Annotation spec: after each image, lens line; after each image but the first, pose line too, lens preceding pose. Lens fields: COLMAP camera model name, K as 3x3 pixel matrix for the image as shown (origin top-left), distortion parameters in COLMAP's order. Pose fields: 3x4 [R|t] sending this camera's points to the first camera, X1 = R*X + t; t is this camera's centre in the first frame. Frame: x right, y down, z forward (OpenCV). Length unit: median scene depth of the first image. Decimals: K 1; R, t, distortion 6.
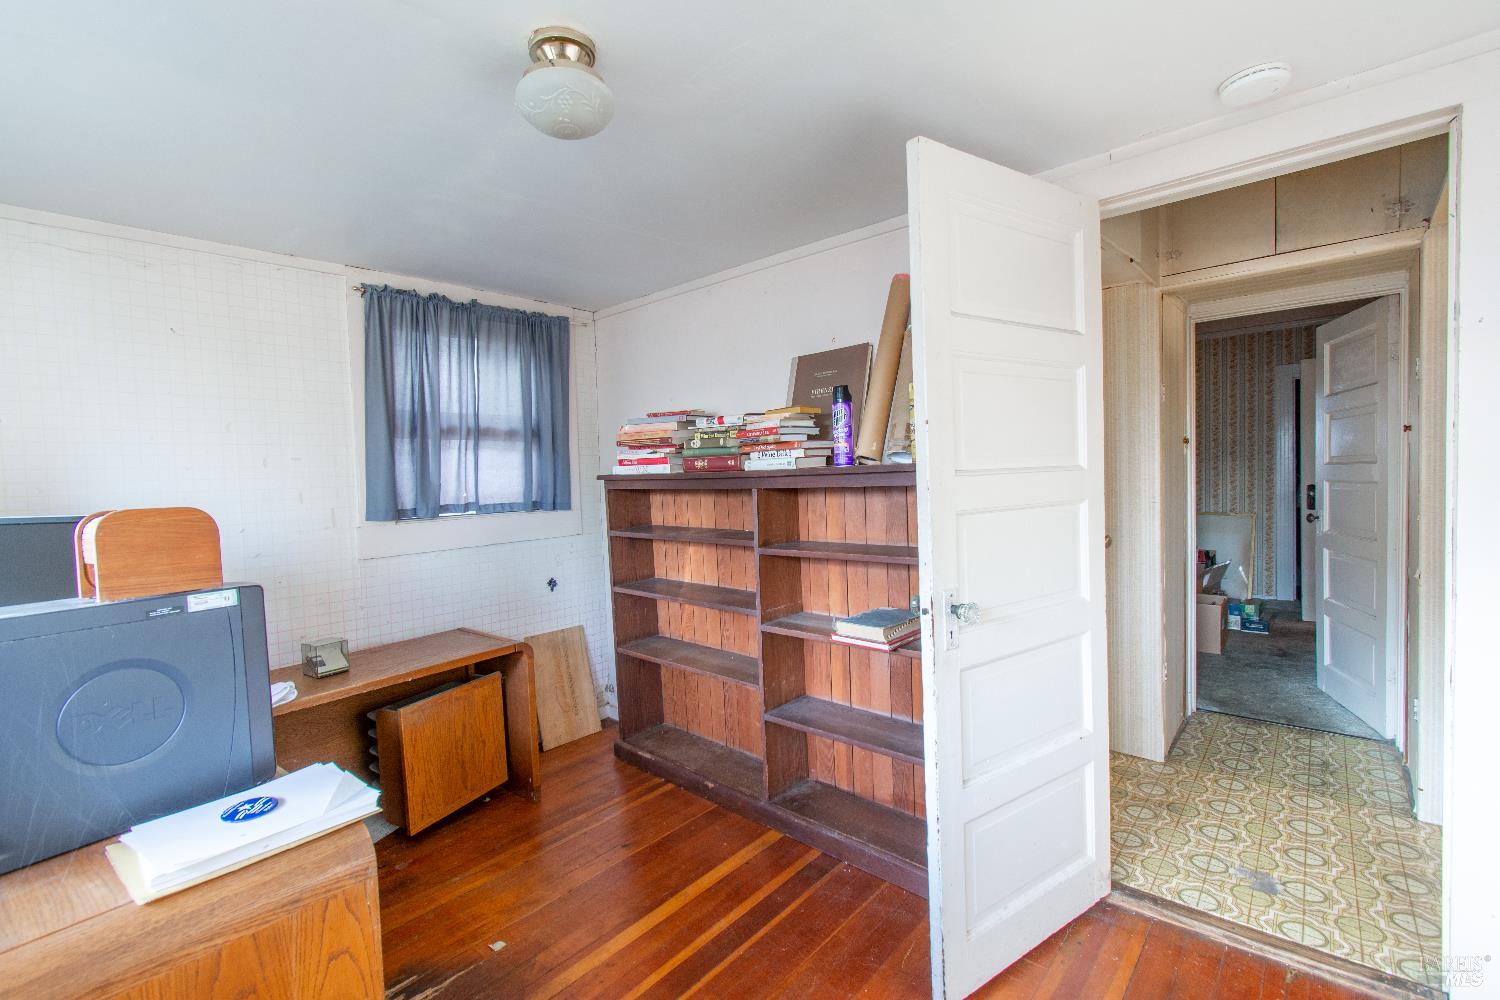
lens RADIAL K [[663.3, 0, 750.5], [0, 663.3, 500.0], [0, 0, 1]] dist [0.016408, -0.024555]
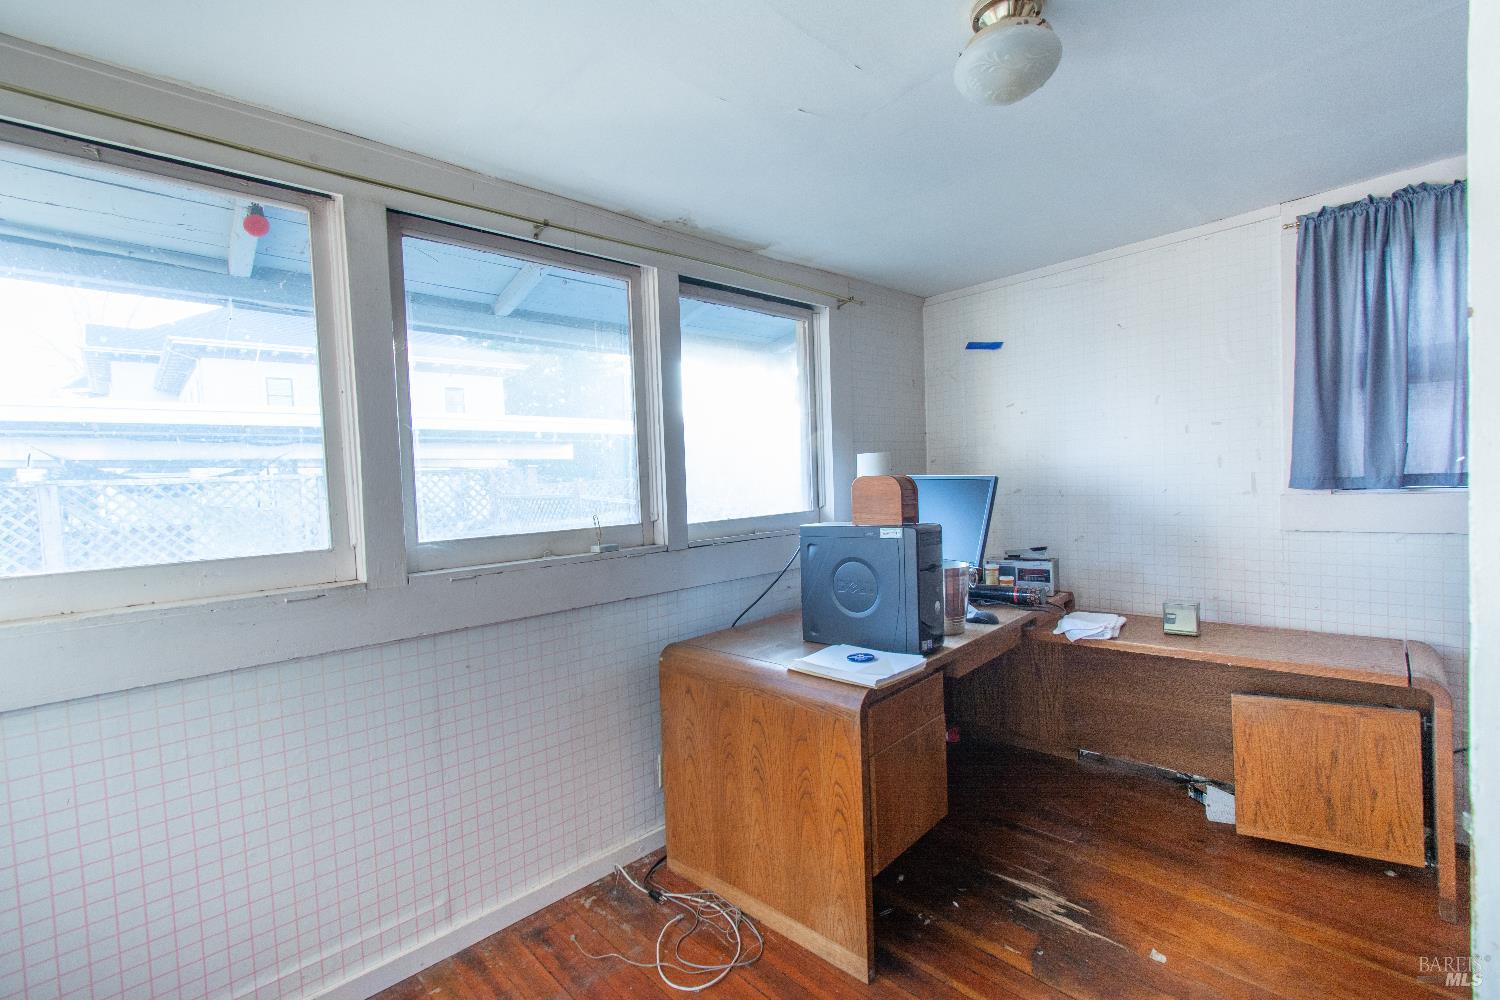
lens RADIAL K [[665.9, 0, 750.0], [0, 665.9, 500.0], [0, 0, 1]] dist [0.002489, 0.000281]
pose [[-0.086669, 0.075549, -0.993368, 0.398336], [0.005875, 0.997142, 0.075323, -0.025670], [0.996220, 0.000692, -0.086865, 0.378075]]
